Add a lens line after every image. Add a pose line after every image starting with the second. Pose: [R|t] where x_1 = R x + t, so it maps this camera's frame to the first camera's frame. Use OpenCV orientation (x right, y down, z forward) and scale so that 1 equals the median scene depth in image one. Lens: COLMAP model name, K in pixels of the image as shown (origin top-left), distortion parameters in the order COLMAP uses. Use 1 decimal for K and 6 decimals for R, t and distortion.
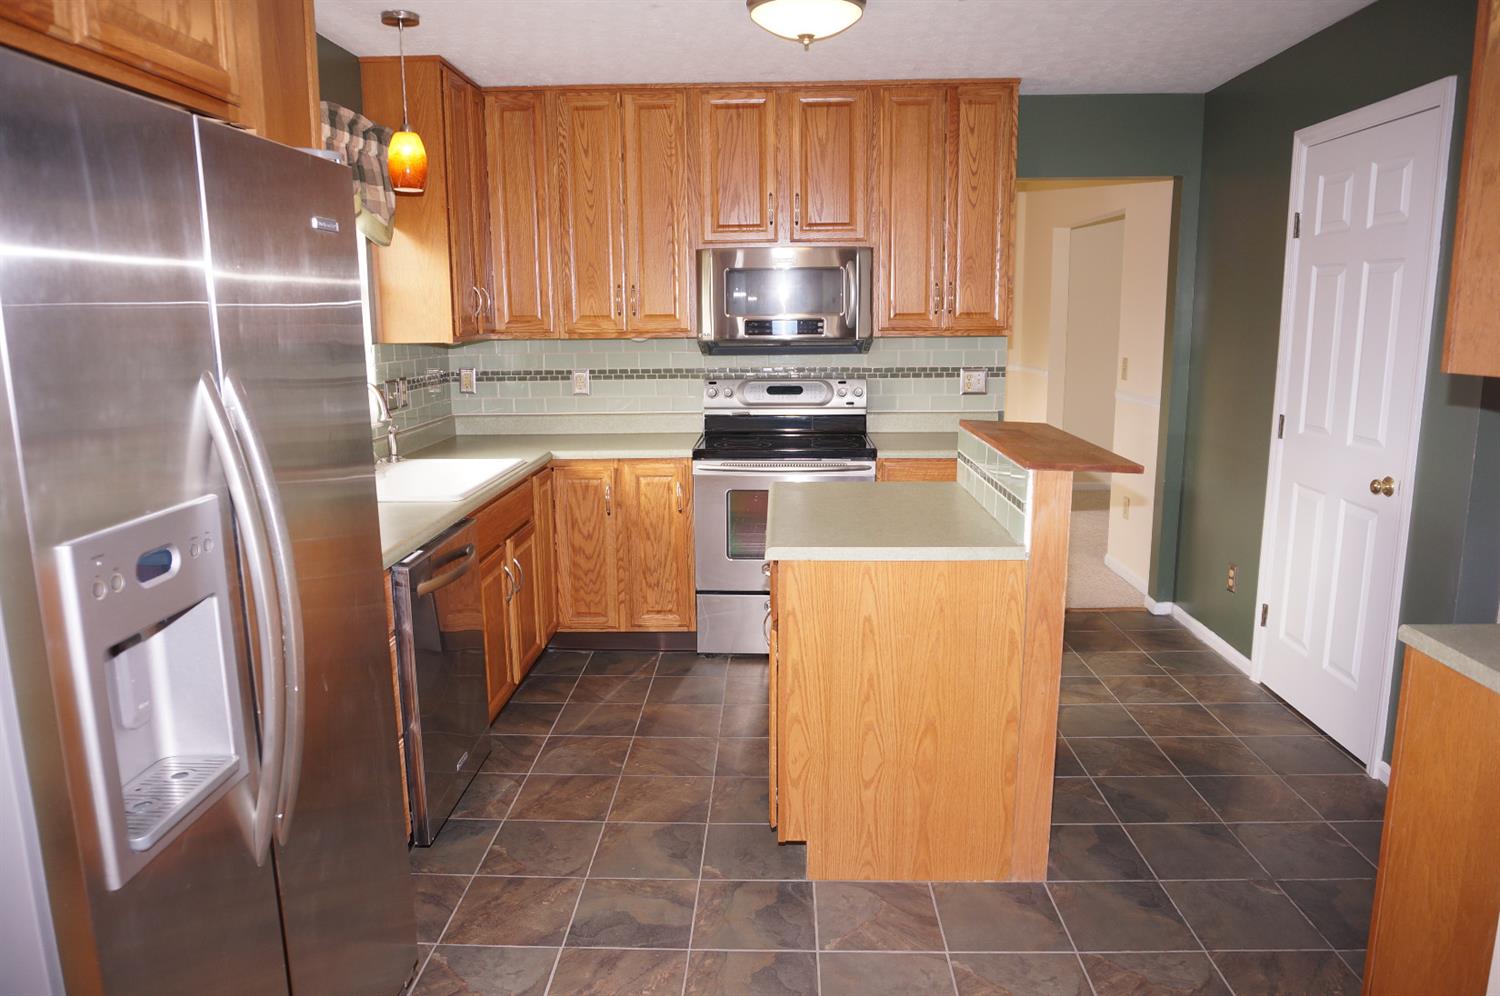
lens RADIAL K [[1036.8, 0, 747.5], [0, 1036.8, 506.9], [0, 0, 1]] dist [-0.000551, 0.025082]
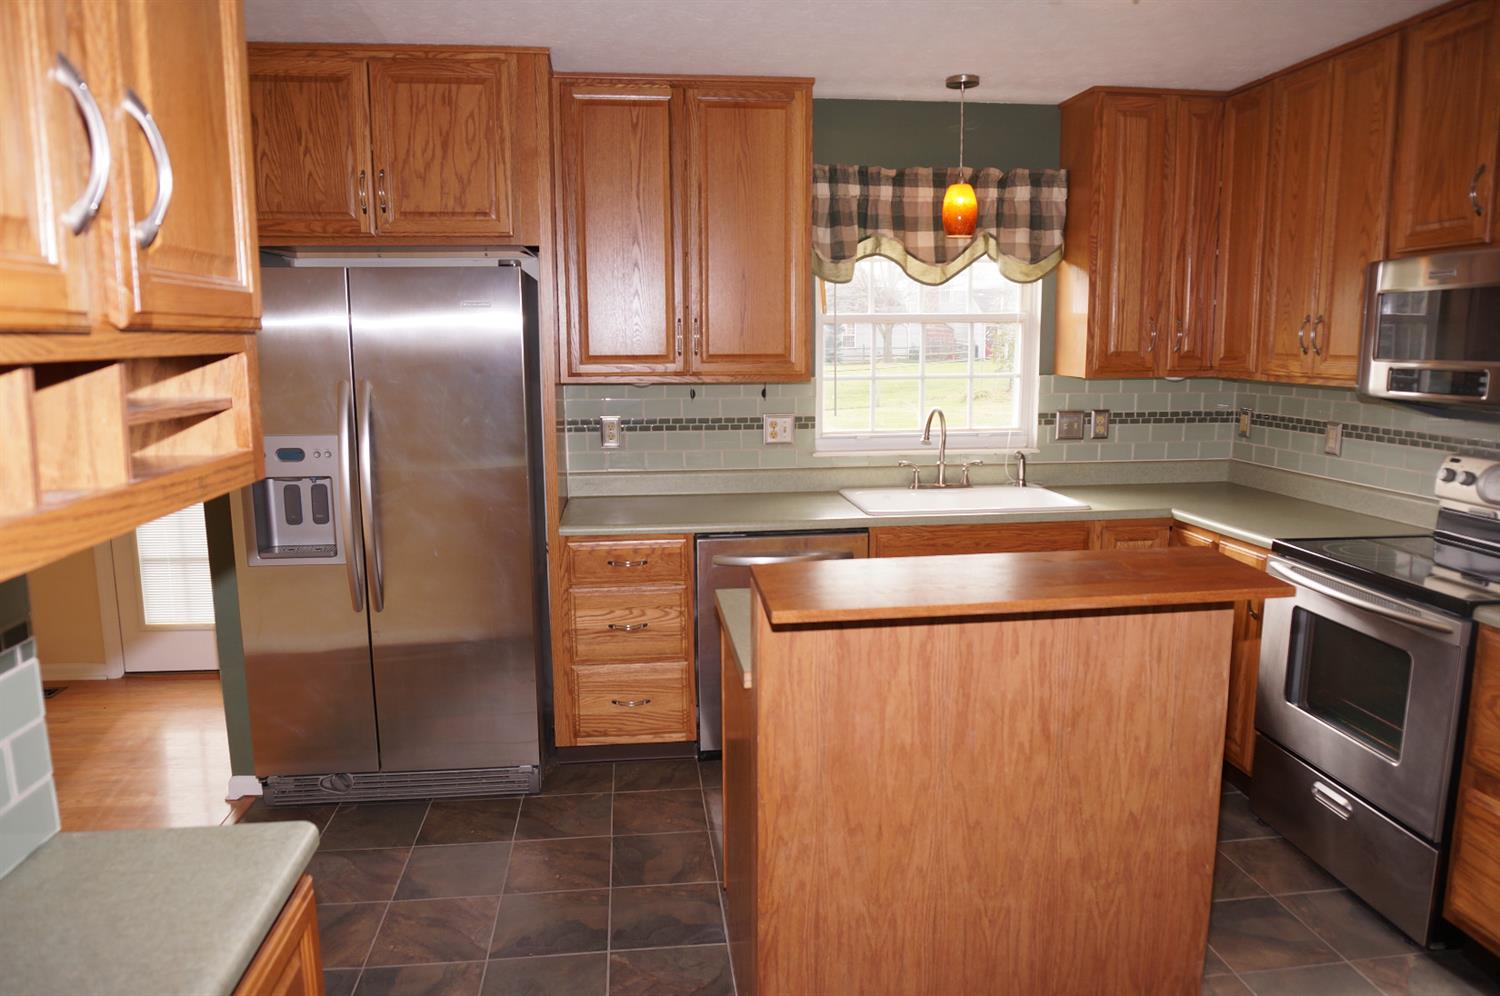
lens RADIAL K [[1036.8, 0, 747.5], [0, 1036.8, 506.9], [0, 0, 1]] dist [-0.000551, 0.025082]
pose [[0.140071, 0.174097, -0.974715, 0.607213], [-0.184319, 0.971798, 0.147088, -0.117282], [0.972834, 0.159055, 0.168210, 0.510960]]
